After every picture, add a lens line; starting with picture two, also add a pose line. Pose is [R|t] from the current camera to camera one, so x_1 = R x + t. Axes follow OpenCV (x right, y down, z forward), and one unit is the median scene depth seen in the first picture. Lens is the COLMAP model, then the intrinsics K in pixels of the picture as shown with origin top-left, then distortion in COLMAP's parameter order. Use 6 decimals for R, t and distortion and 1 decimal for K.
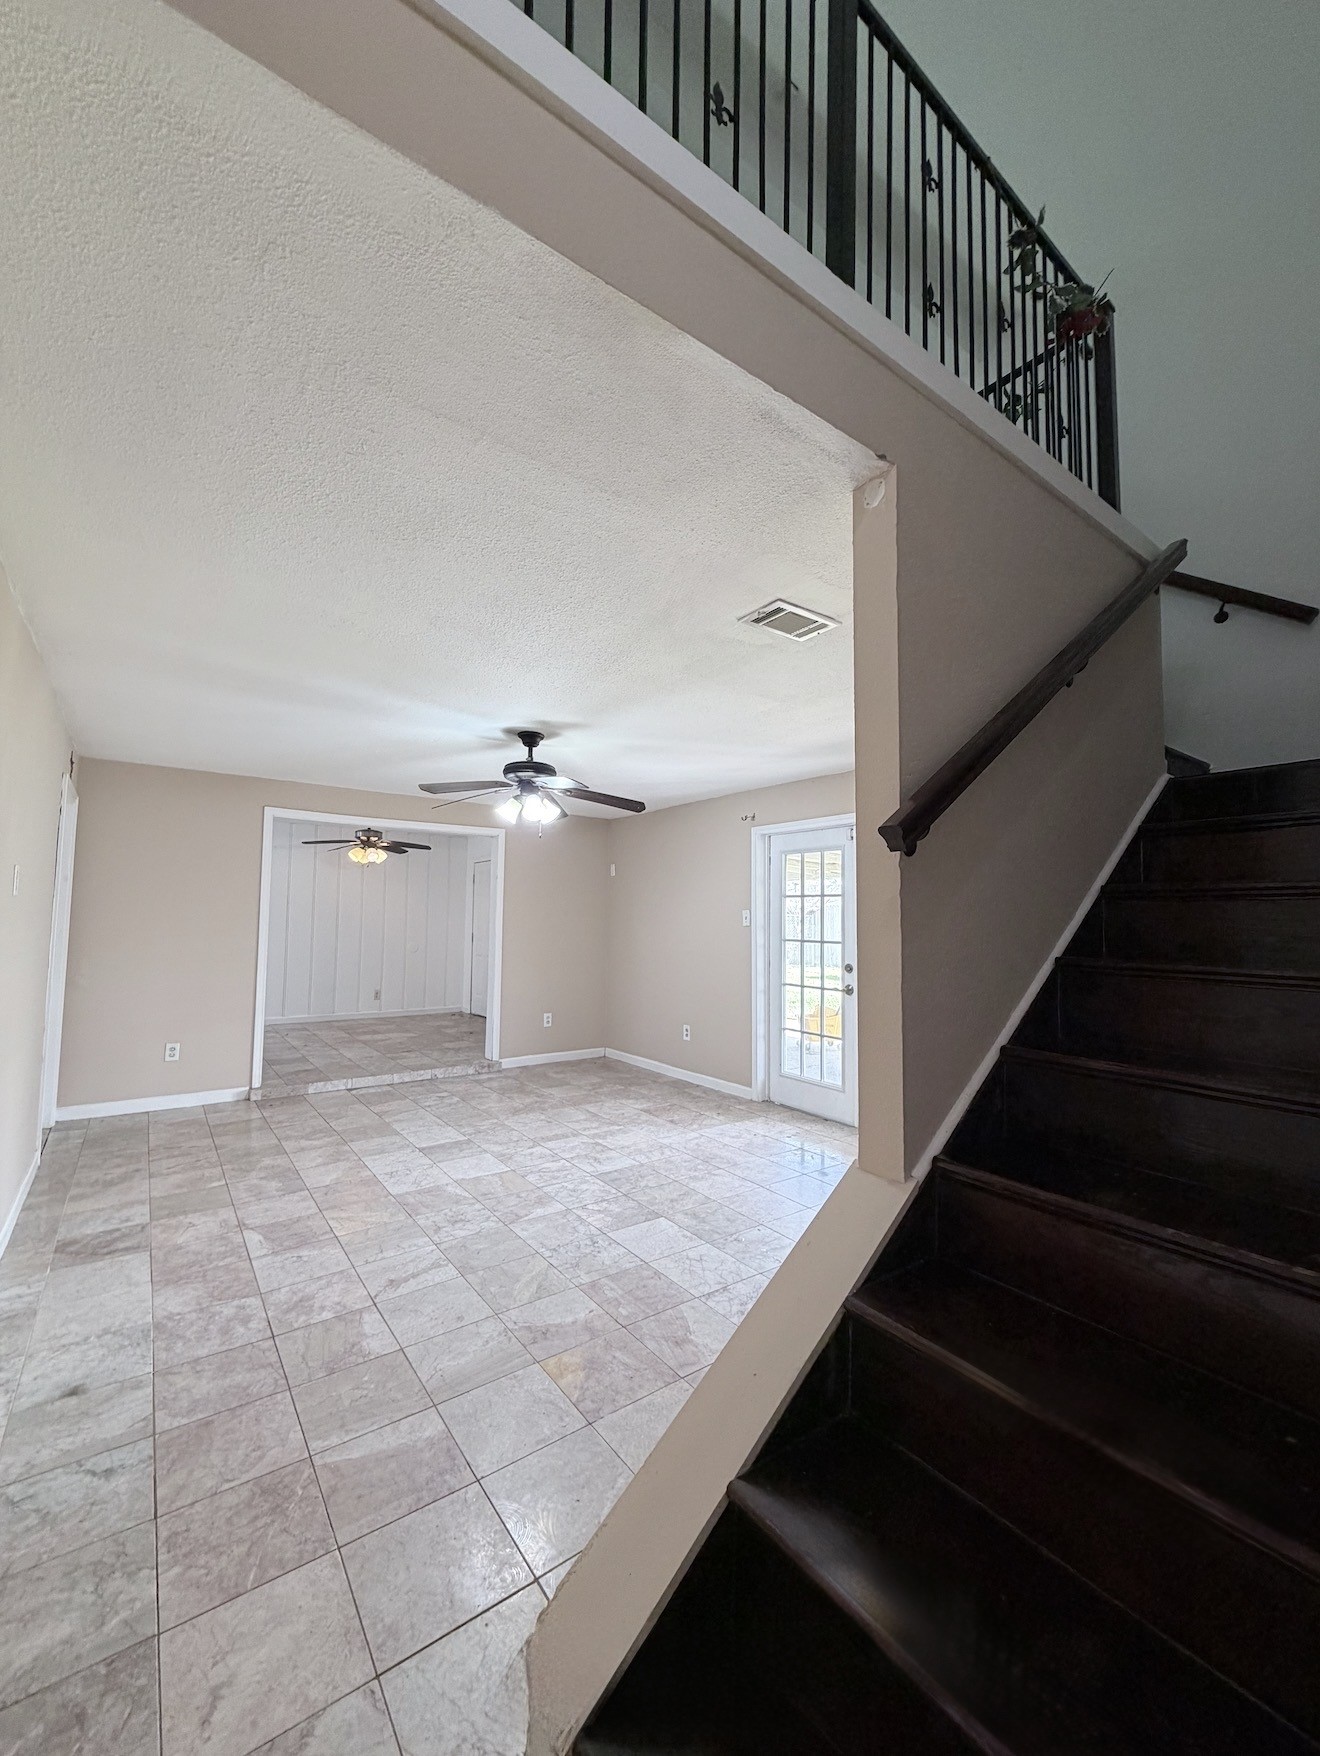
lens RADIAL K [[698.0, 0, 660.6], [0, 698.0, 874.0], [0, 0, 1]] dist [-0.000207, 0.000292]
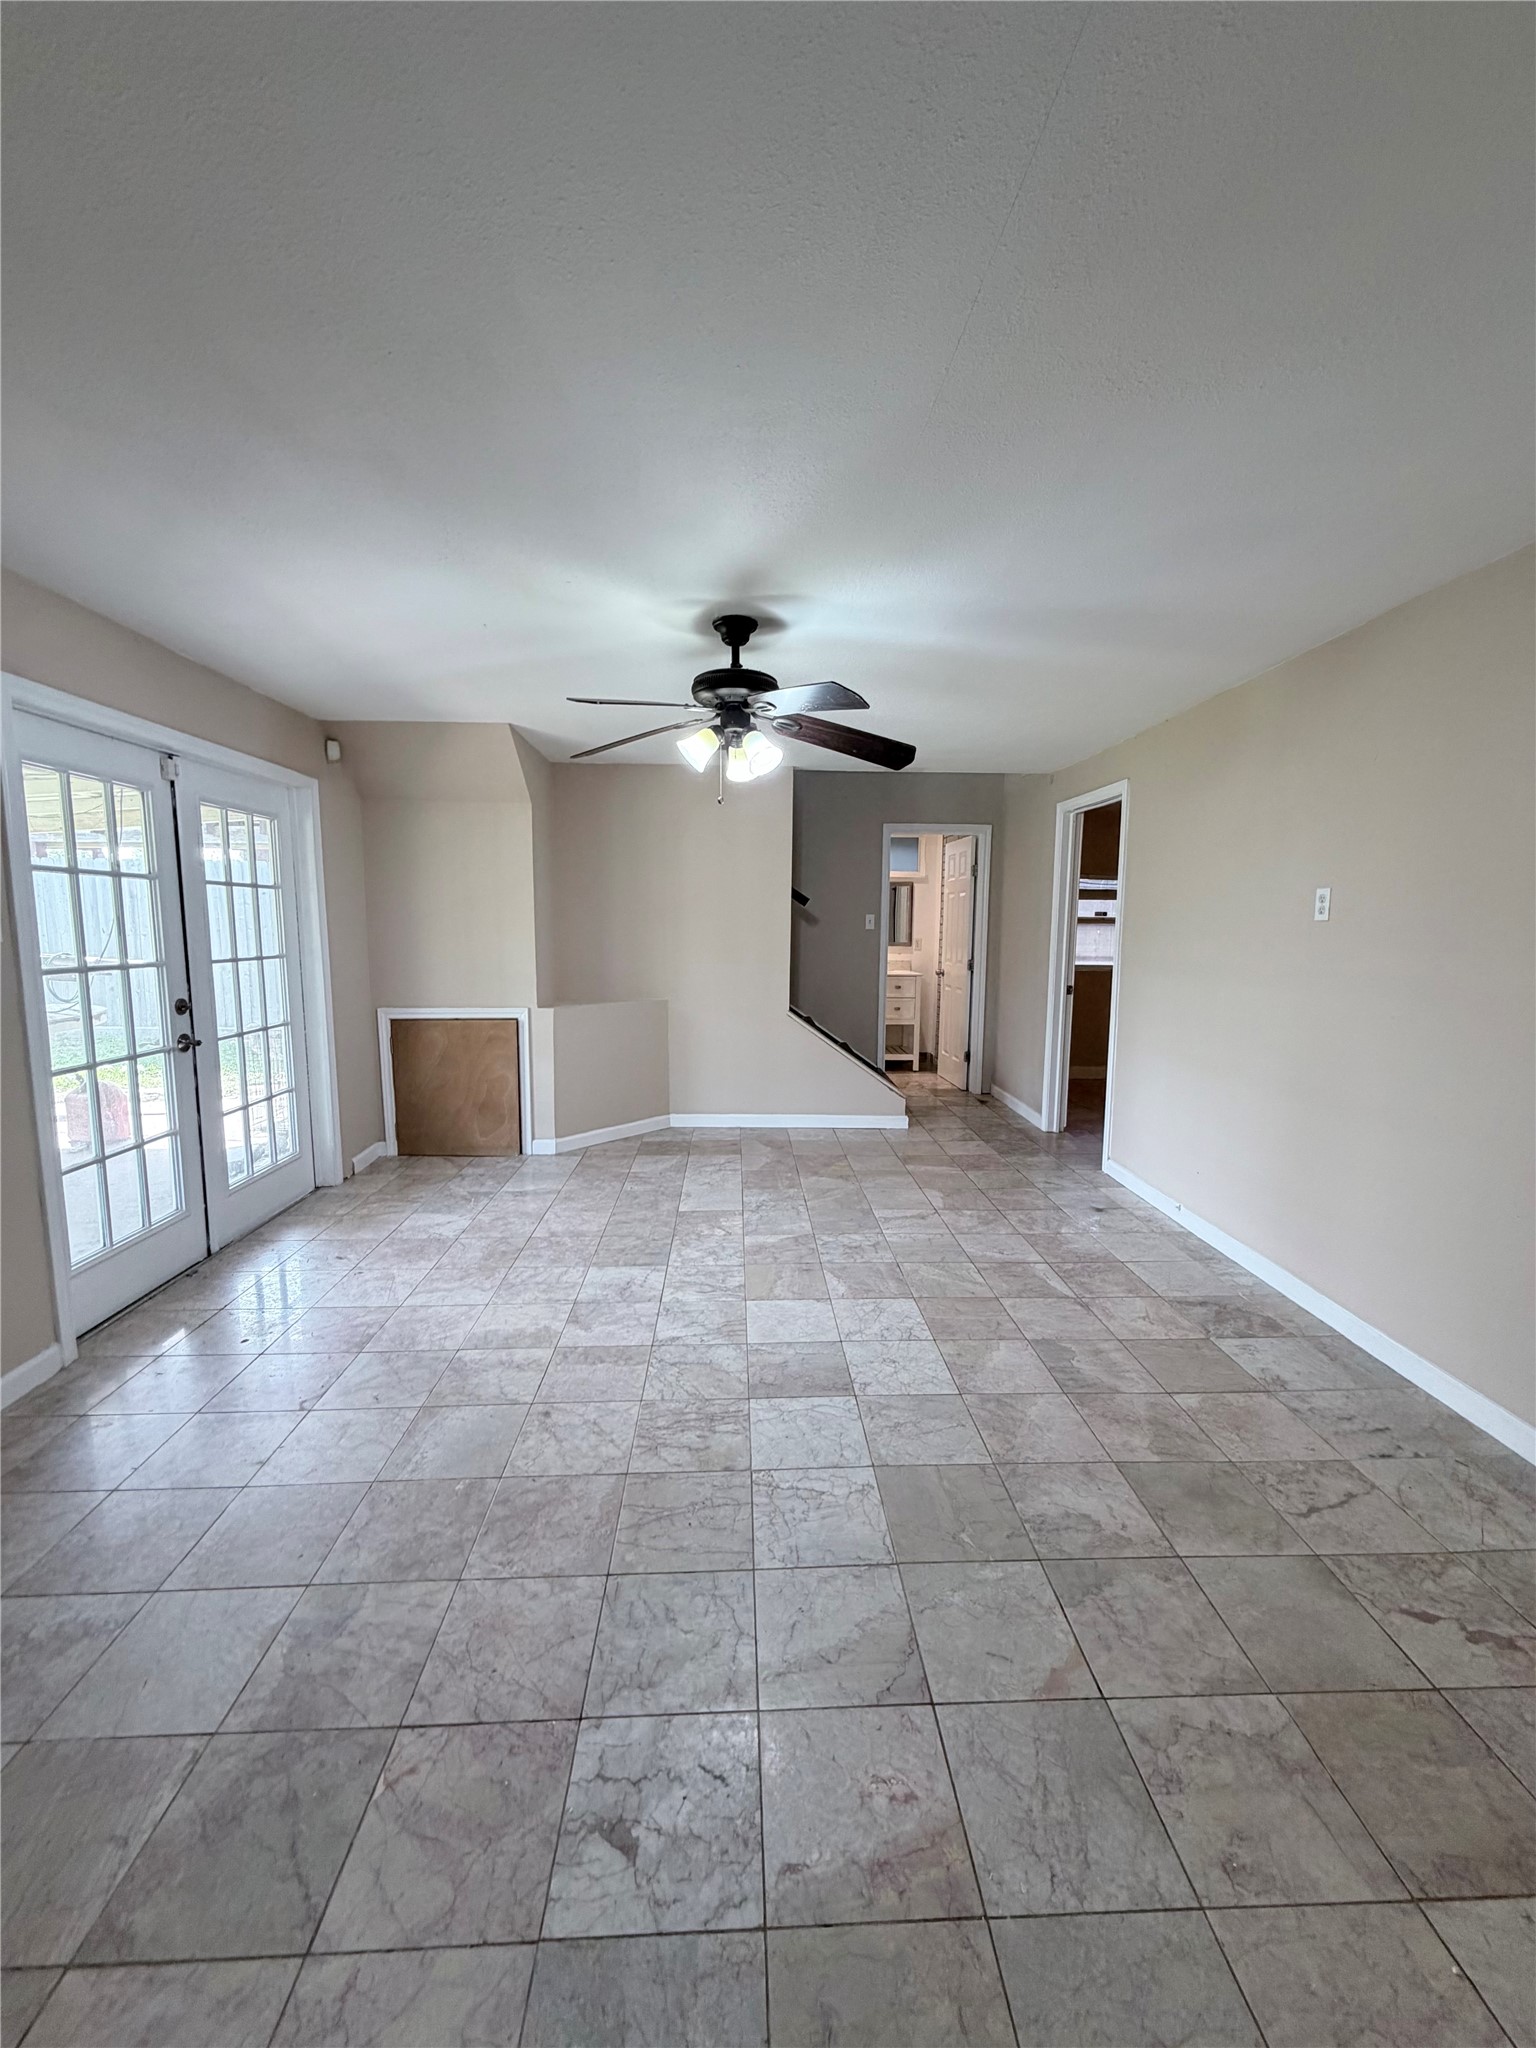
lens RADIAL K [[814.0, 0, 768.7], [0, 814.0, 1019.3], [0, 0, 1]] dist [-0.000207, 0.000292]
pose [[-0.829328, -0.086468, 0.552032, -0.690587], [-0.054862, 0.995781, 0.073555, 0.093186], [-0.556063, 0.030716, -0.830573, 1.746337]]
